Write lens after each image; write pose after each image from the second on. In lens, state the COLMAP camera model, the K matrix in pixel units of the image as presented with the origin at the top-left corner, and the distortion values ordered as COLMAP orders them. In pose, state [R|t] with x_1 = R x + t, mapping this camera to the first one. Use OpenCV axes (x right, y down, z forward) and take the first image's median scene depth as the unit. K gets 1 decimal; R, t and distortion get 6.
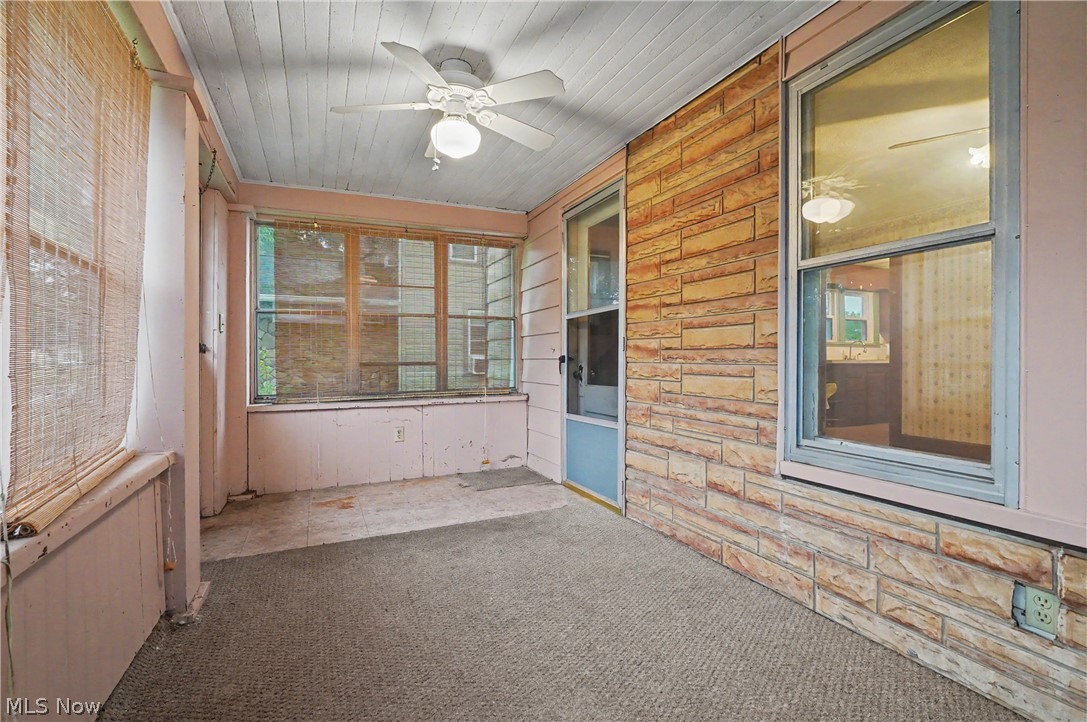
lens RADIAL K [[502.0, 0, 541.1], [0, 502.0, 360.4], [0, 0, 1]] dist [-0.008819, -0.000128]
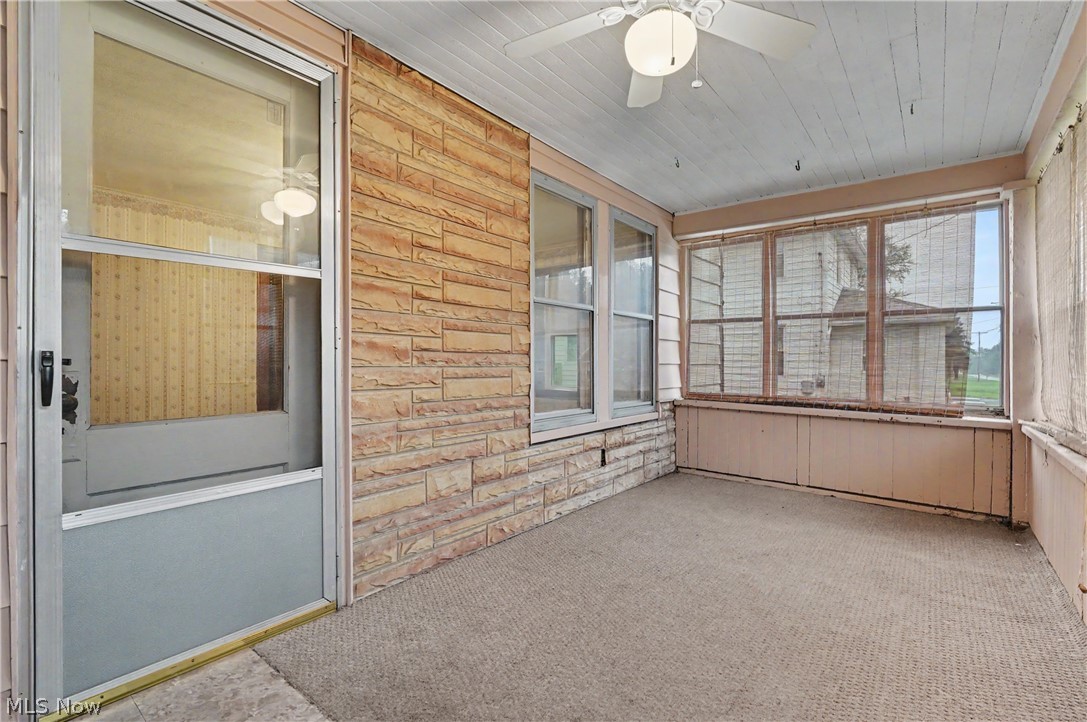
lens RADIAL K [[502.0, 0, 540.6], [0, 502.0, 361.6], [0, 0, 1]] dist [-0.008819, -0.000128]
pose [[-0.462376, -0.002320, 0.886681, -0.655712], [-0.001827, 0.999997, 0.001663, -0.005876], [-0.886682, -0.000851, -0.462379, 1.360048]]
